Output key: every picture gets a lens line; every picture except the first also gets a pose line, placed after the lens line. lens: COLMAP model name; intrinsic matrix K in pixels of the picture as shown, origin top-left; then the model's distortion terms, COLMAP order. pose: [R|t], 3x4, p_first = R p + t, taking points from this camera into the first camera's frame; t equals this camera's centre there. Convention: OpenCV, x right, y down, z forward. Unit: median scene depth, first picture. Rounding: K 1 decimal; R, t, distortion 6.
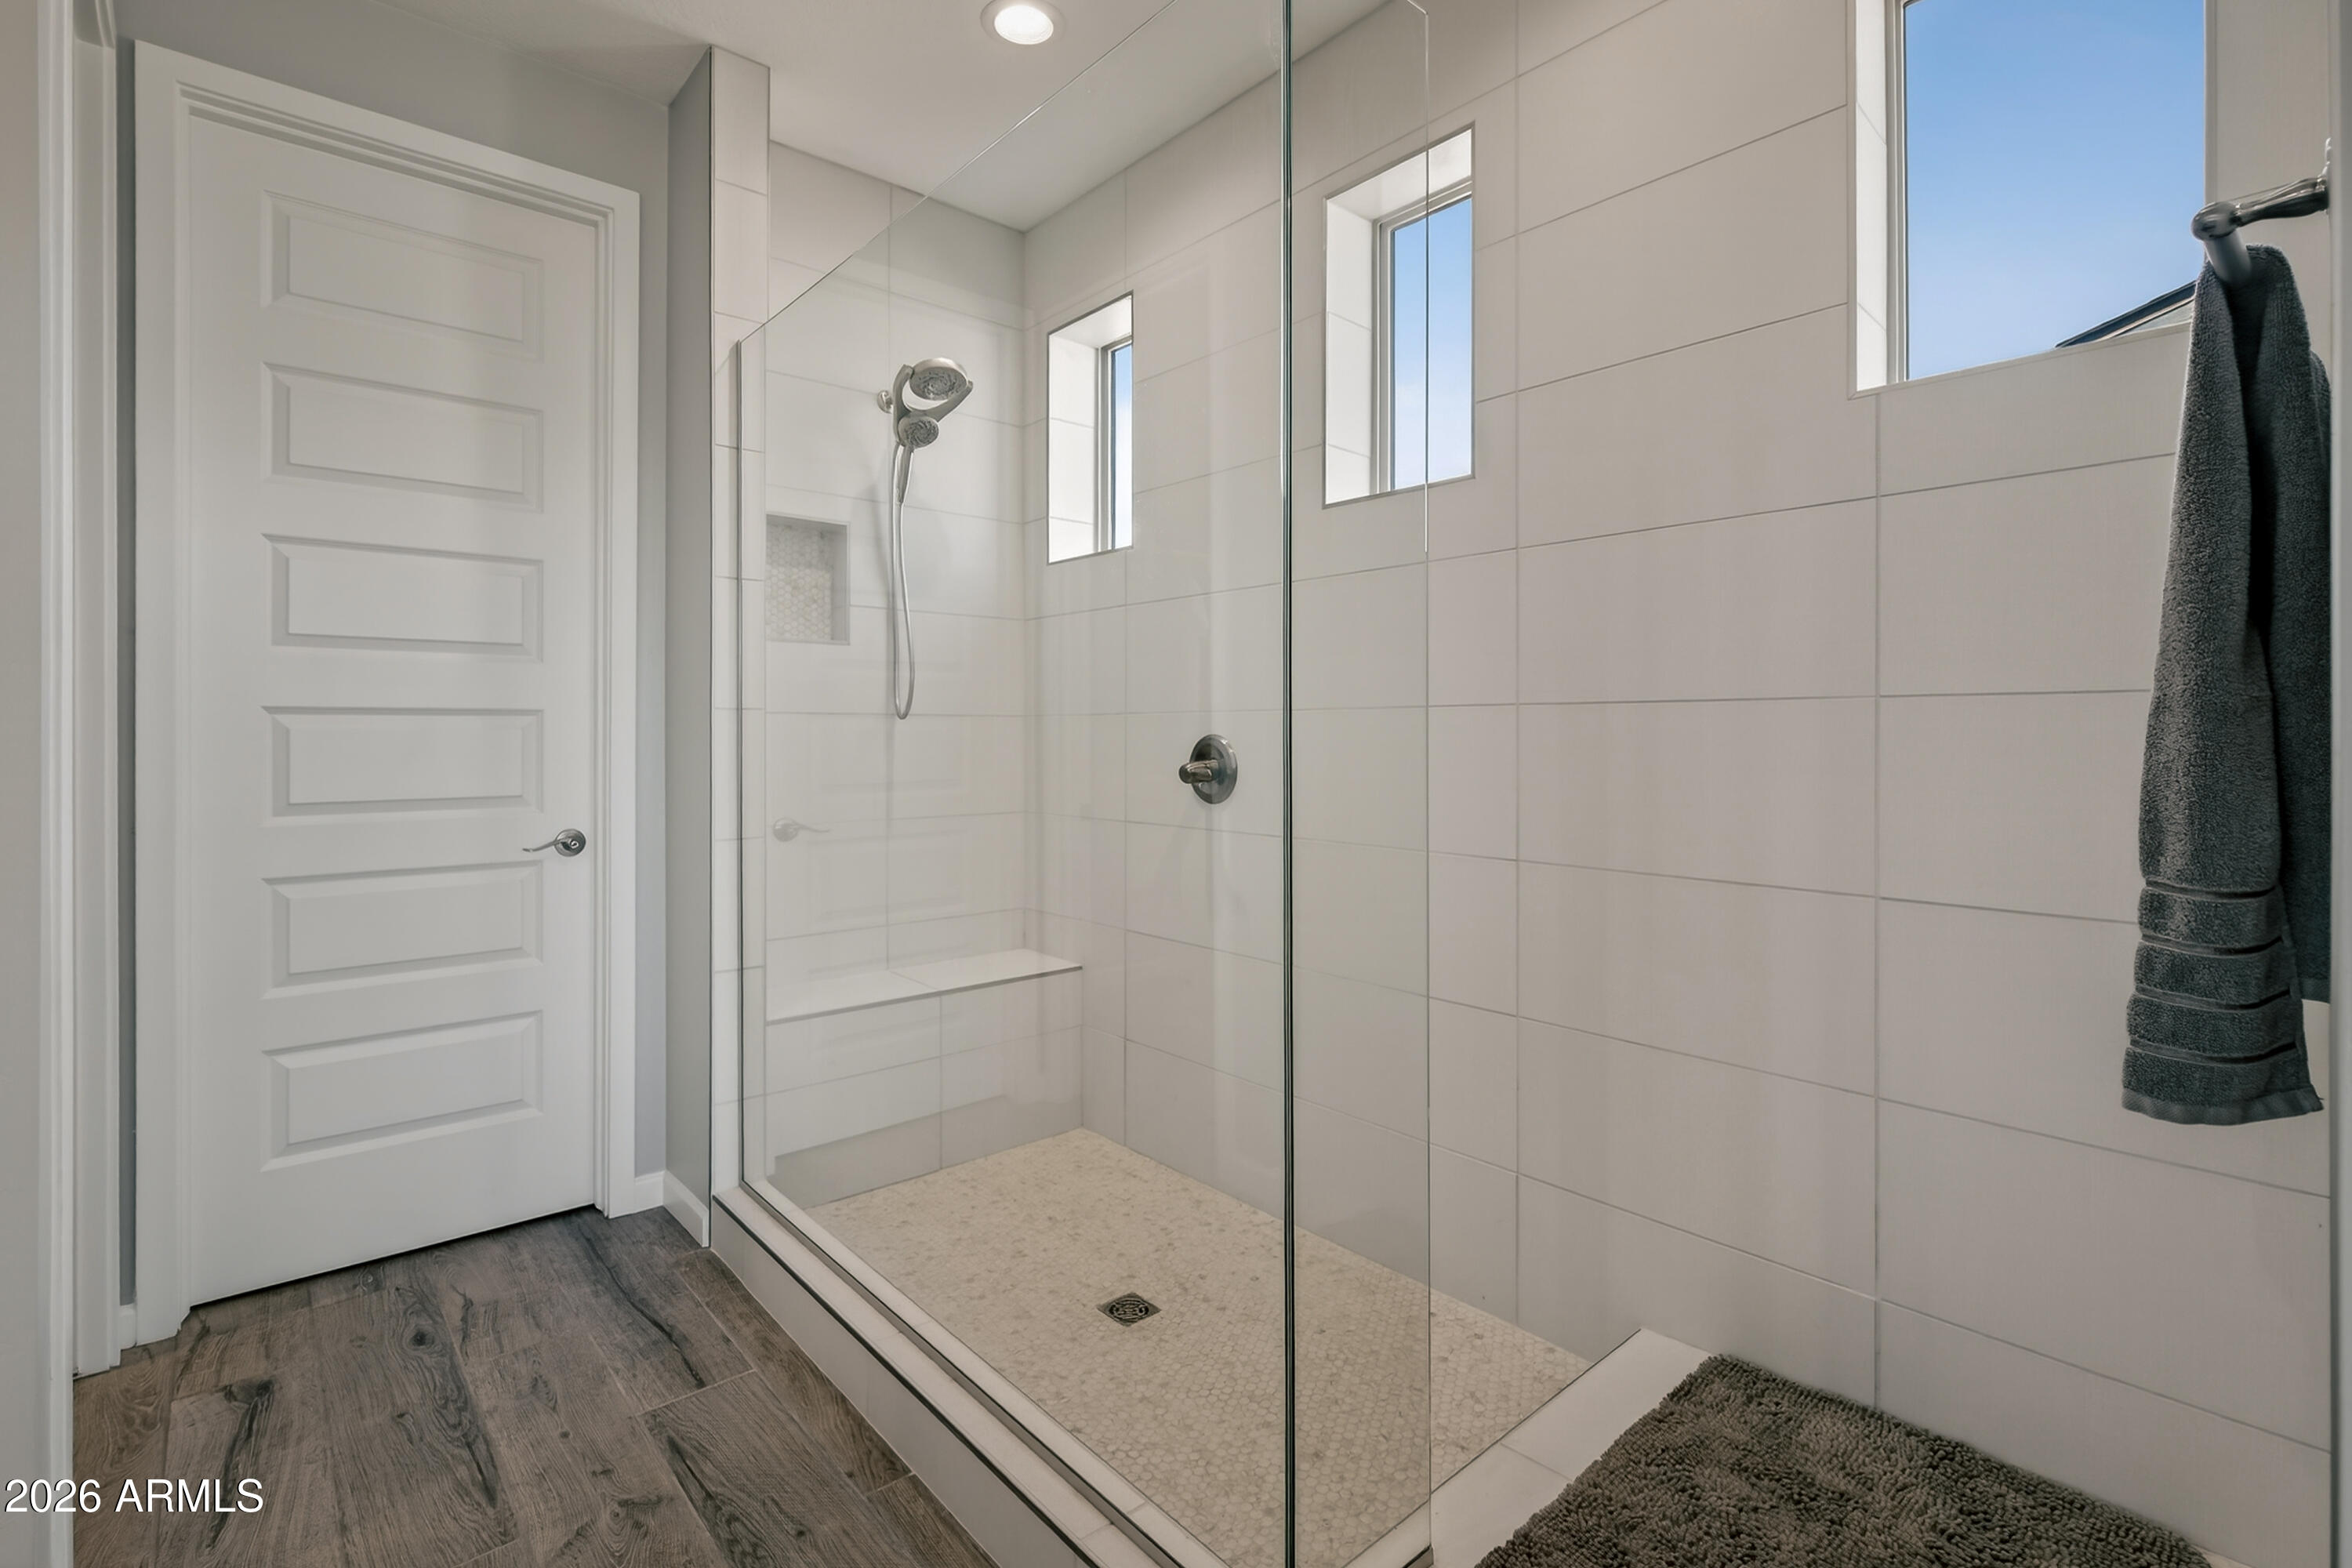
lens RADIAL K [[1075.7, 0, 1203.4], [0, 1075.7, 733.3], [0, 0, 1]] dist [0.000638, 0.000467]
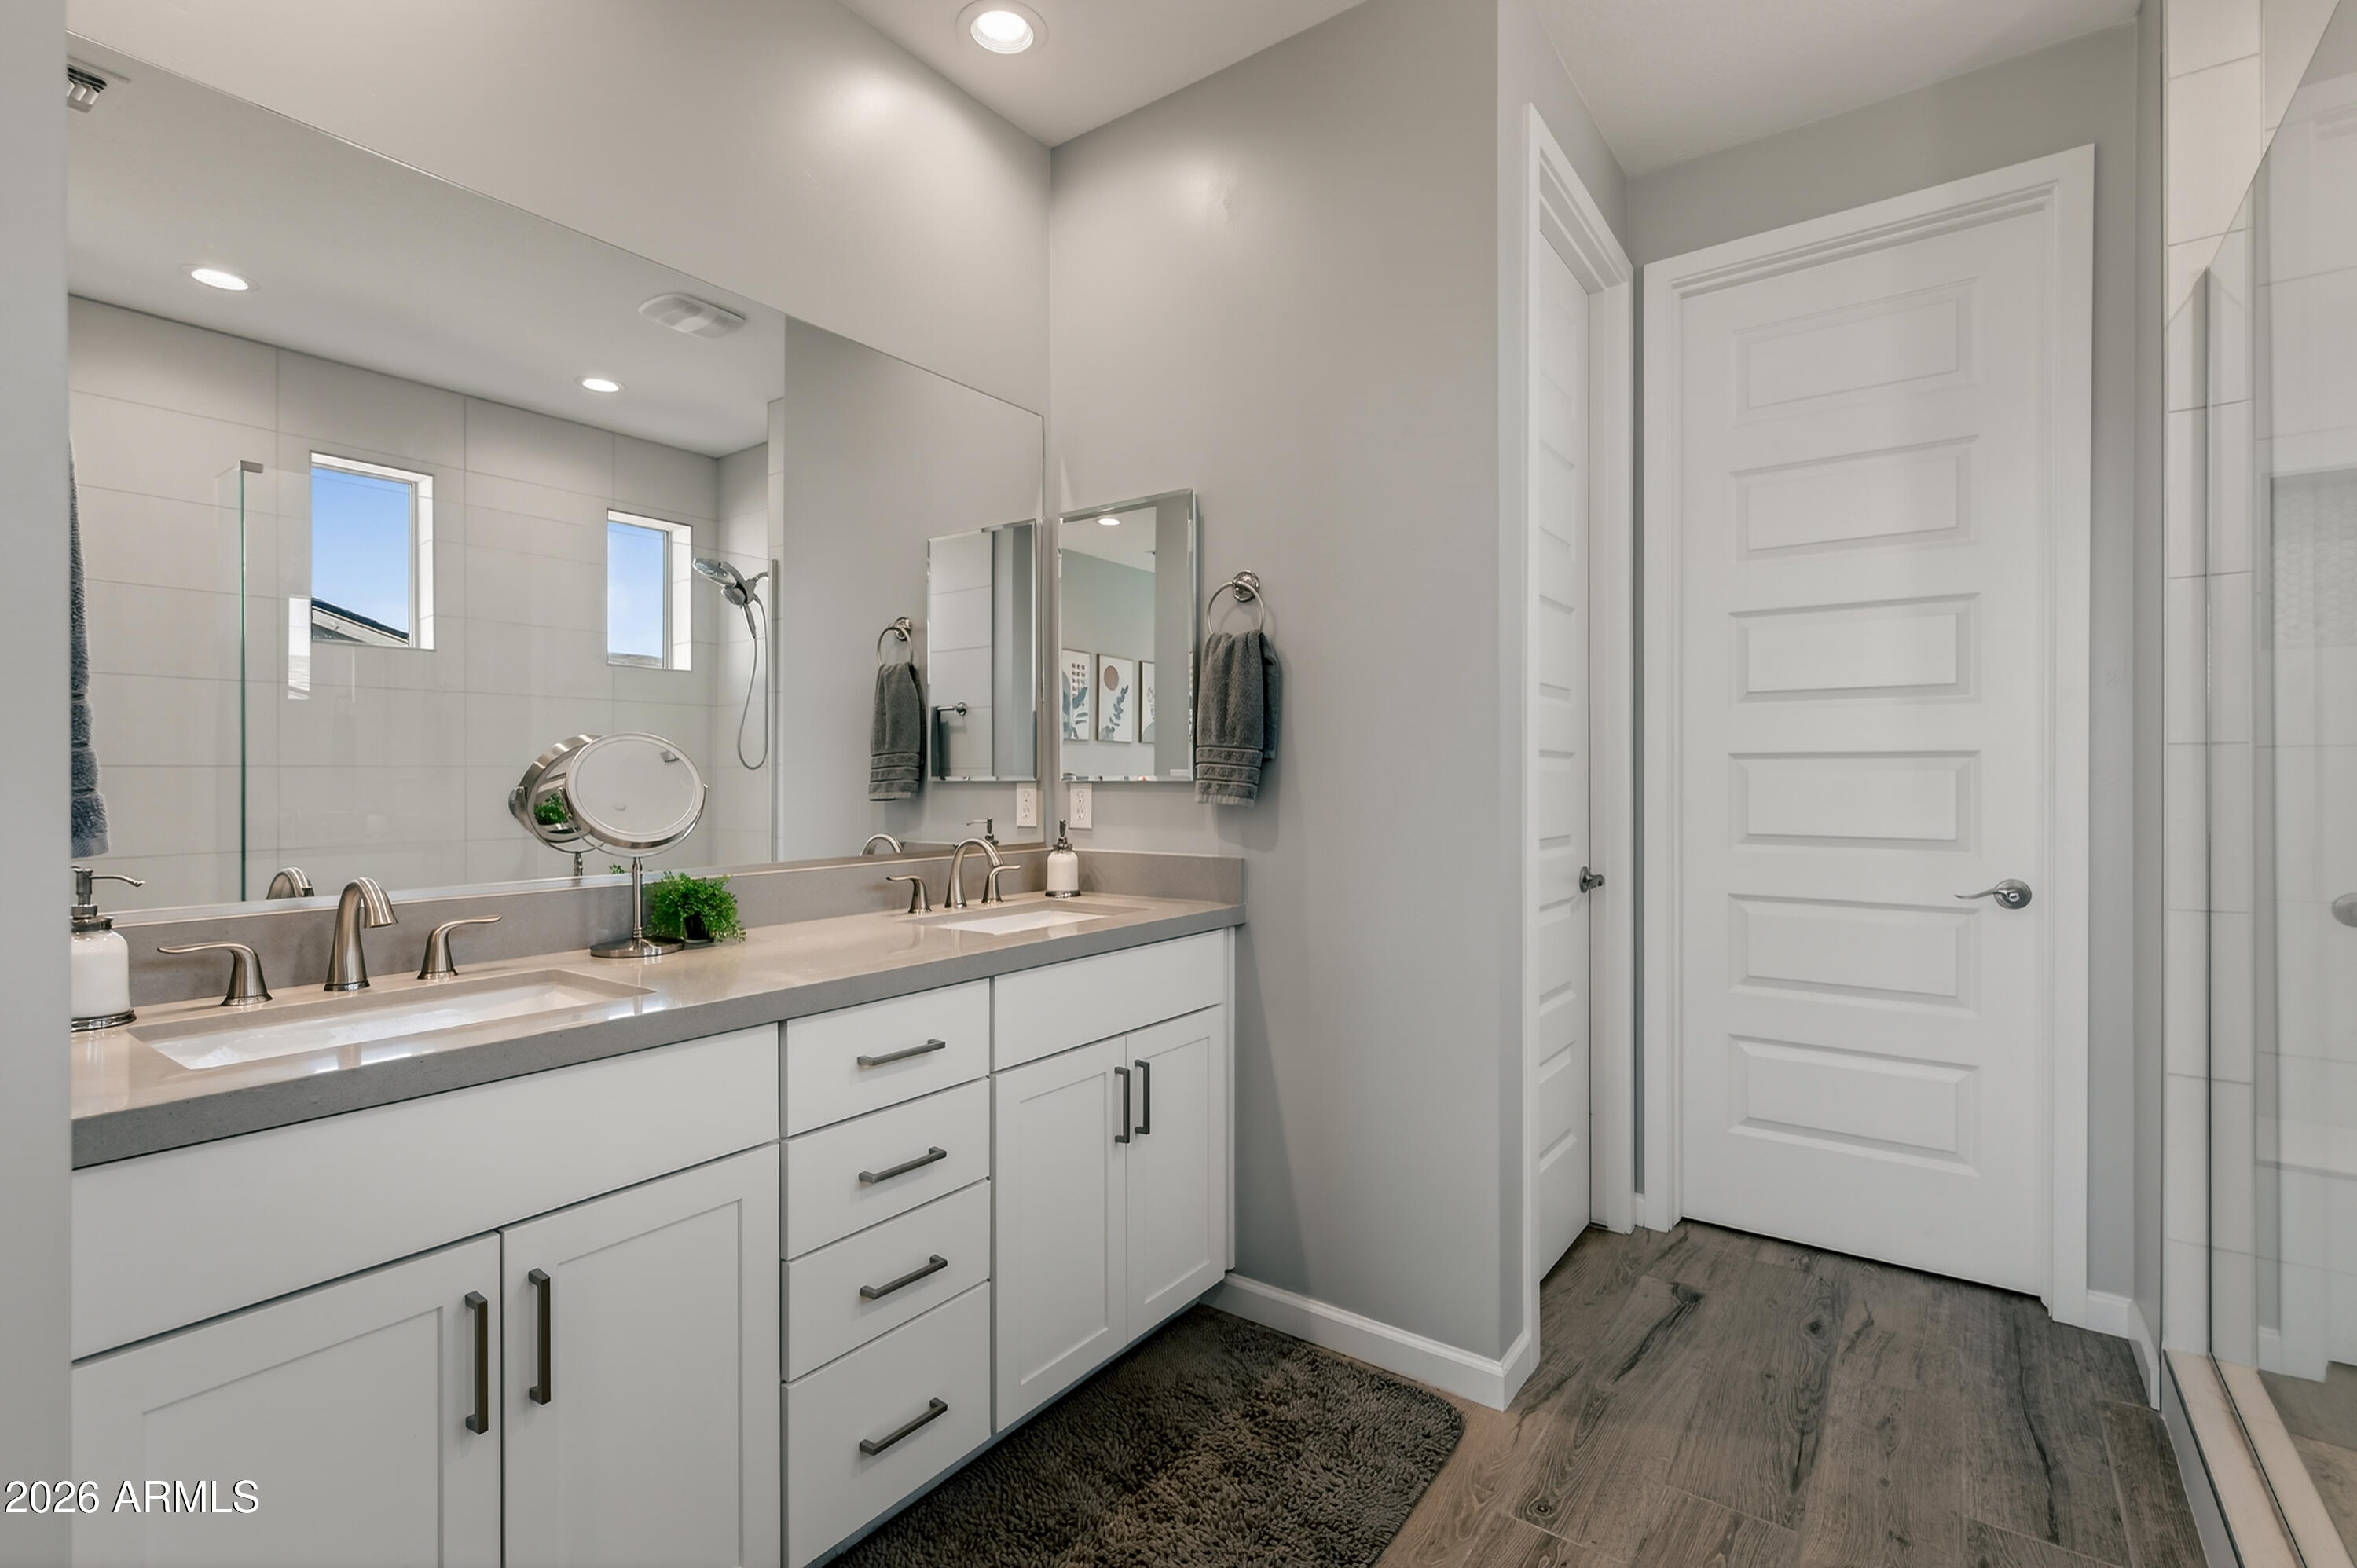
lens RADIAL K [[1077.9, 0, 1178.5], [0, 1077.9, 784.8], [0, 0, 1]] dist [0.000638, 0.000467]
pose [[0.208889, 0.004919, -0.977927, 0.206906], [0.007265, 0.999952, 0.006581, -0.004240], [0.977912, -0.008479, 0.208843, 0.134509]]
